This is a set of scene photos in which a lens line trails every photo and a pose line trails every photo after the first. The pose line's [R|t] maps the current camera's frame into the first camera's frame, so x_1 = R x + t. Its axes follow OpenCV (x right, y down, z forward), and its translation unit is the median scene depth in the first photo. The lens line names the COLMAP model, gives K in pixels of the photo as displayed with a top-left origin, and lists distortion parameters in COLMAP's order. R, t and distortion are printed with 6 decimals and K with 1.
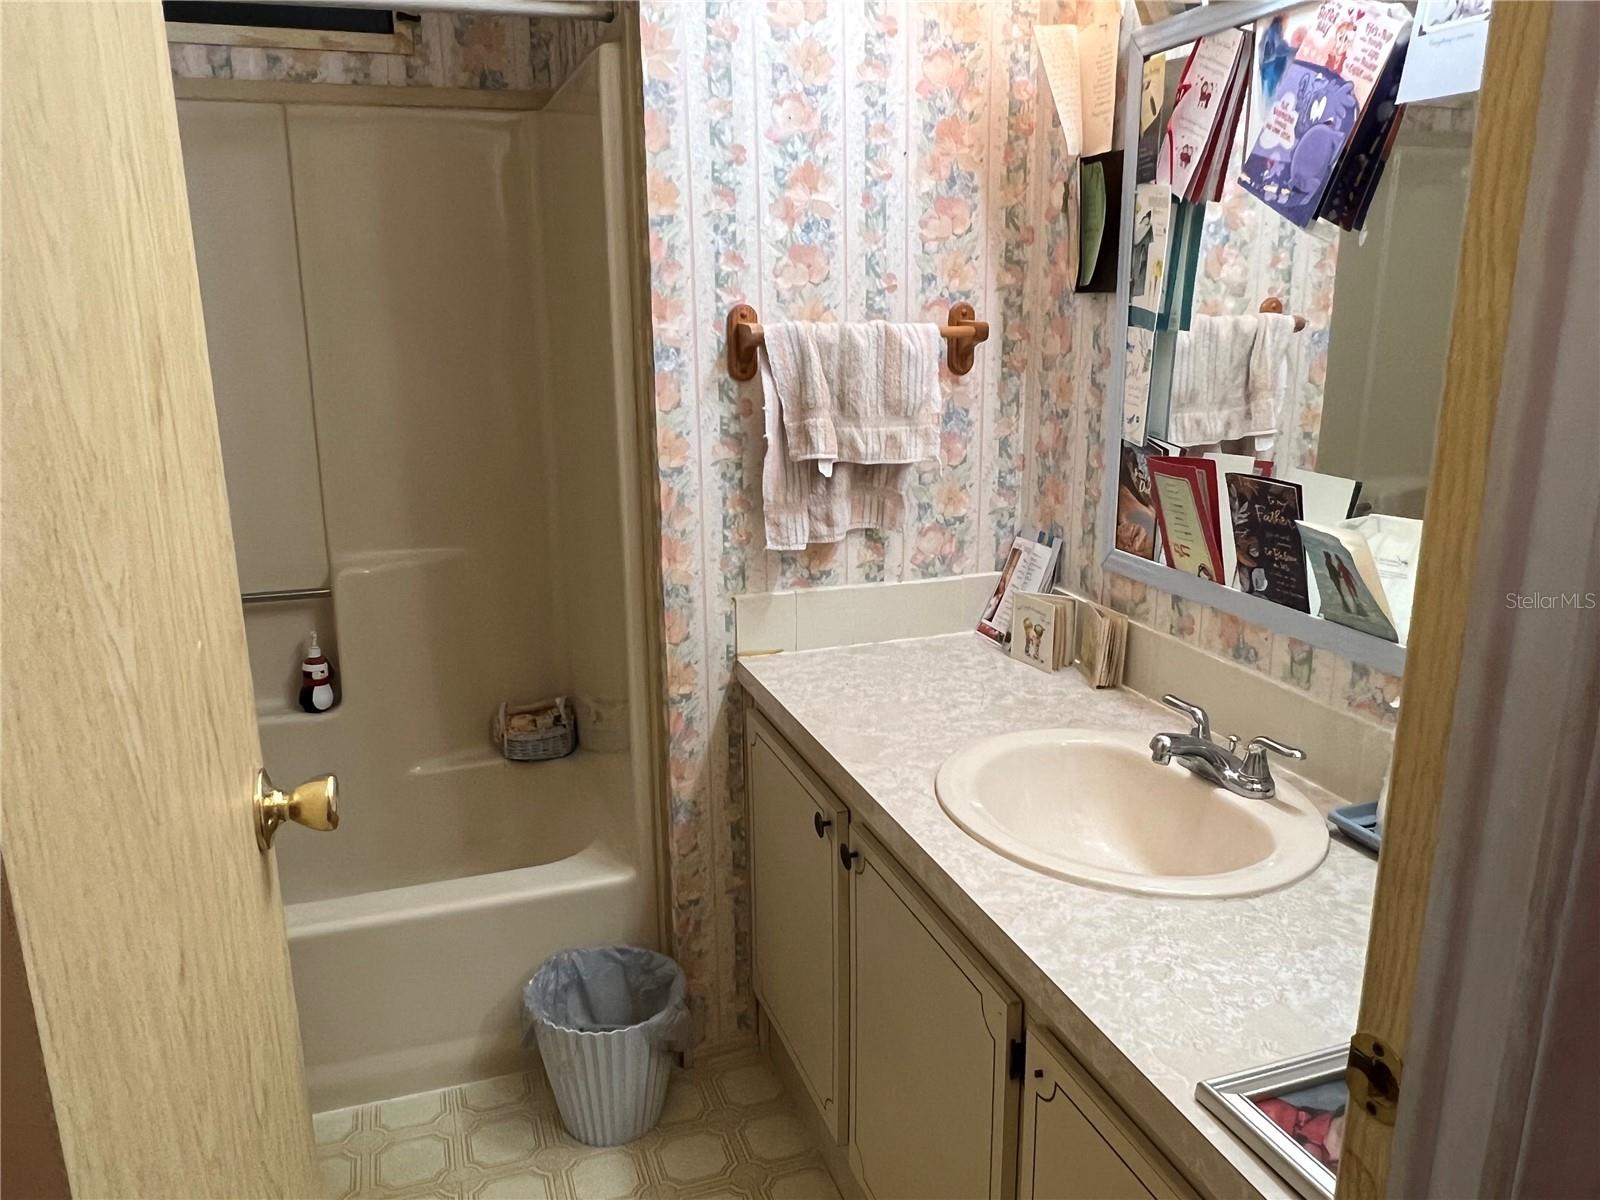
lens RADIAL K [[1165.5, 0, 800.0], [0, 1165.5, 600.0], [0, 0, 1]] dist [-0.035832, -0.000405]
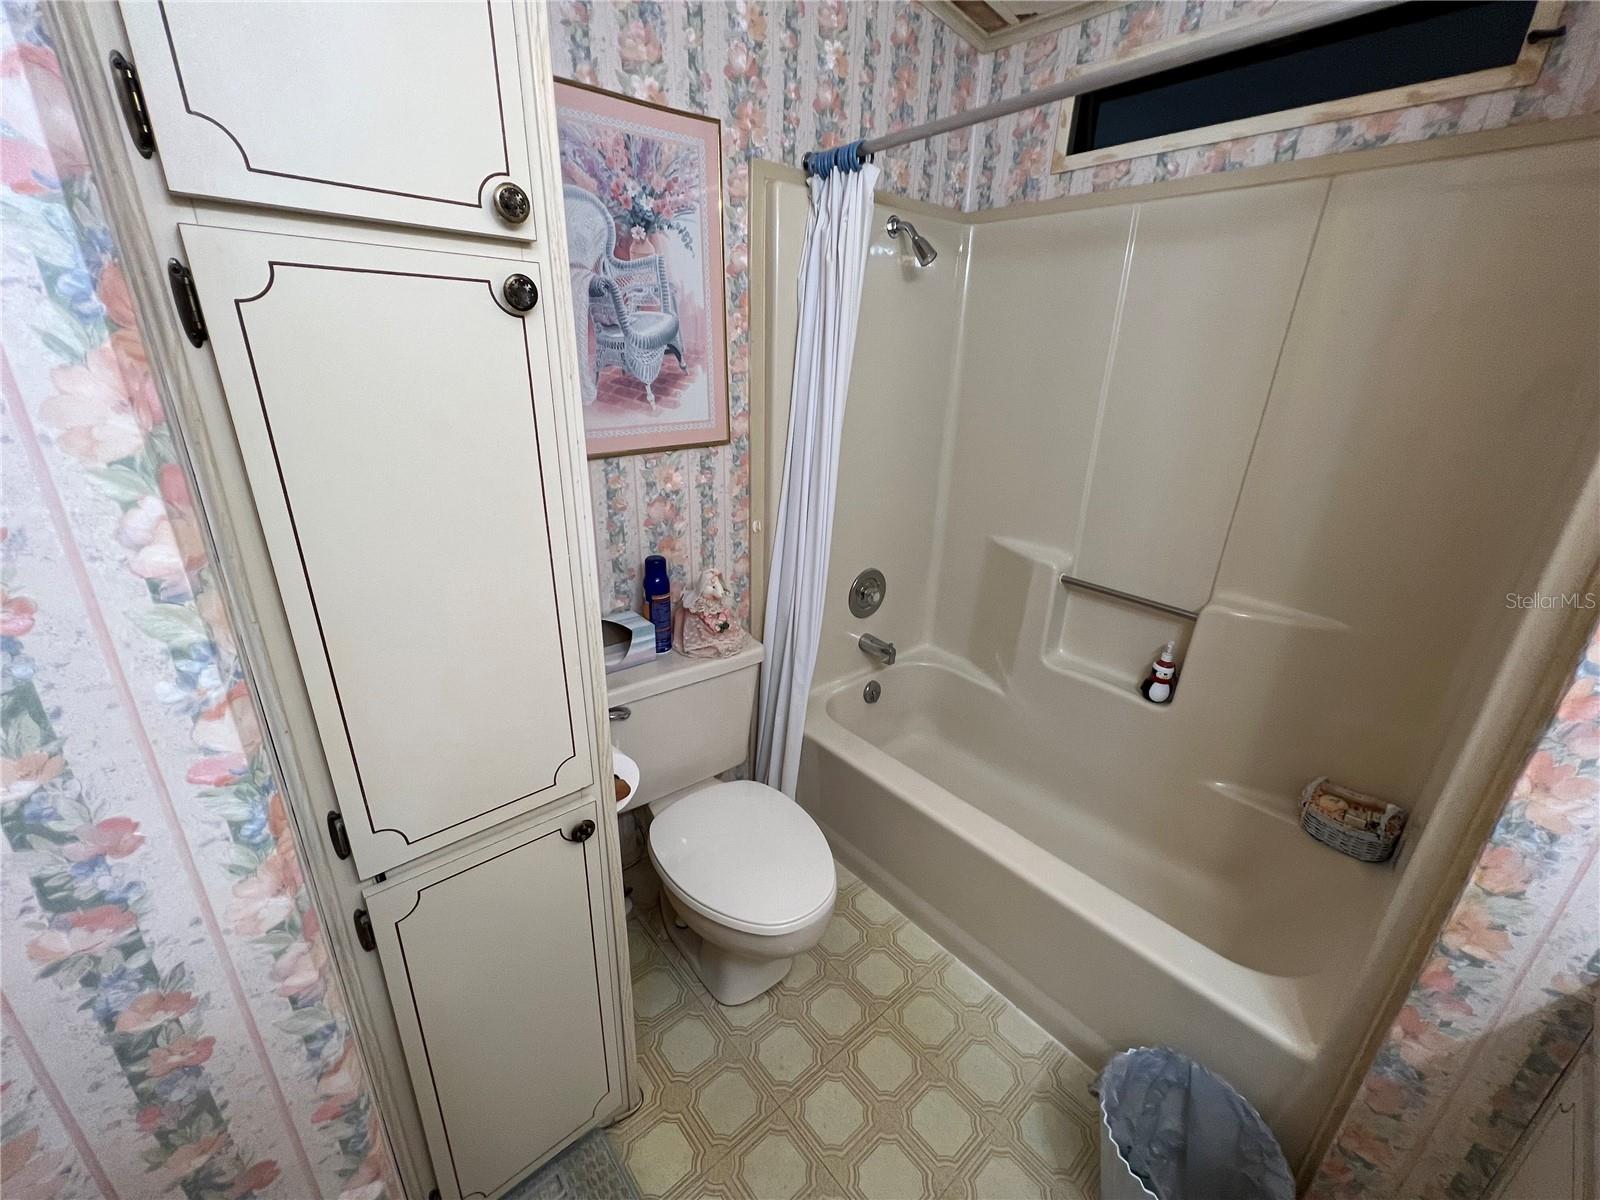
lens RADIAL K [[641.4, 0, 797.1], [0, 641.4, 598.6], [0, 0, 1]] dist [-0.002119, -0.000318]
pose [[0.371364, 0.344957, -0.862029, 0.007023], [-0.264506, 0.929257, 0.257910, -0.089426], [0.890014, 0.132233, 0.436336, 0.345517]]
